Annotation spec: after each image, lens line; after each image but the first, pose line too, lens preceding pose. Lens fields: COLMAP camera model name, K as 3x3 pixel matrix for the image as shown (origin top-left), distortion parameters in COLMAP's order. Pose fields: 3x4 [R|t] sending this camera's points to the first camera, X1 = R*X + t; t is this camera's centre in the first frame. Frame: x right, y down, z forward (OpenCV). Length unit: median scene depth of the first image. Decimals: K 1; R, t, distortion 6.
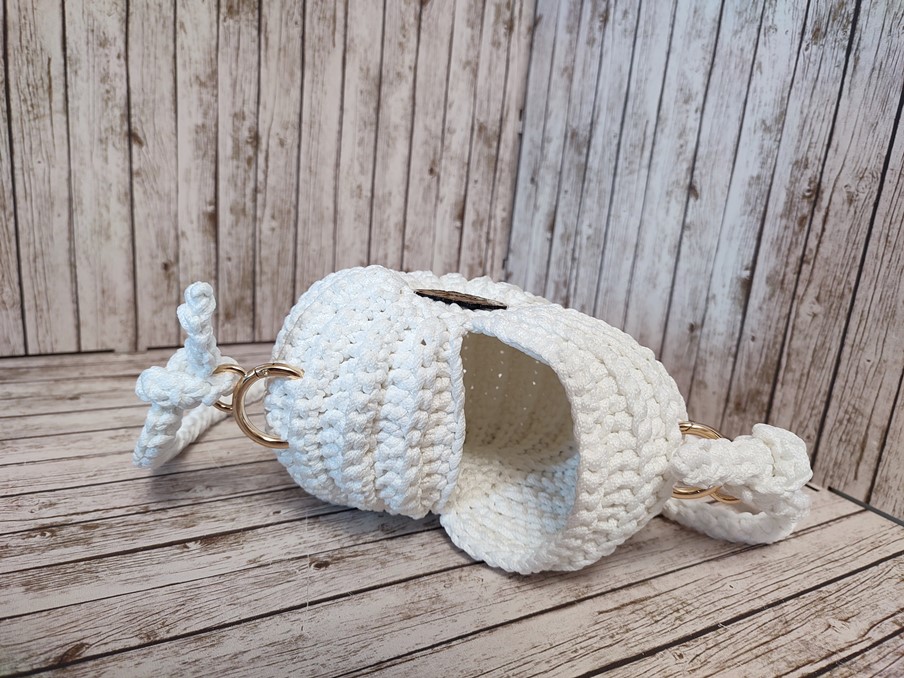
lens RADIAL K [[676.4, 0, 454.6], [0, 676.4, 343.0], [0, 0, 1]] dist [-0.002734, -0.011271]
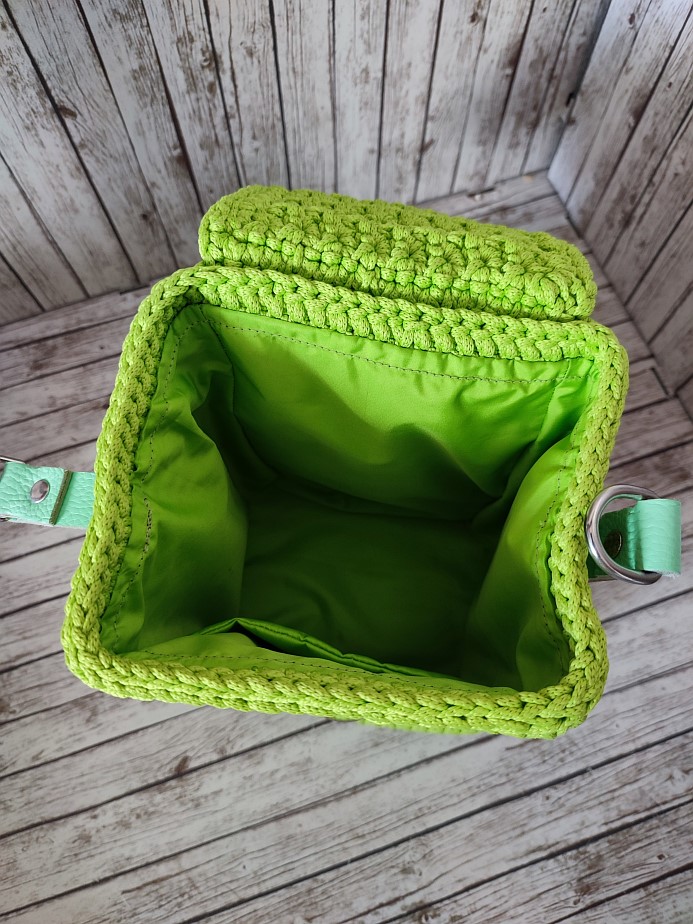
lens RADIAL K [[684.0, 0, 345.0], [0, 684.0, 462.2], [0, 0, 1]] dist [-0.004316, -0.034173]
pose [[0.977627, 0.139420, -0.157502, 0.008433], [0.043594, 0.598227, 0.800140, -0.616509], [0.205778, -0.789105, 0.578765, 0.292507]]
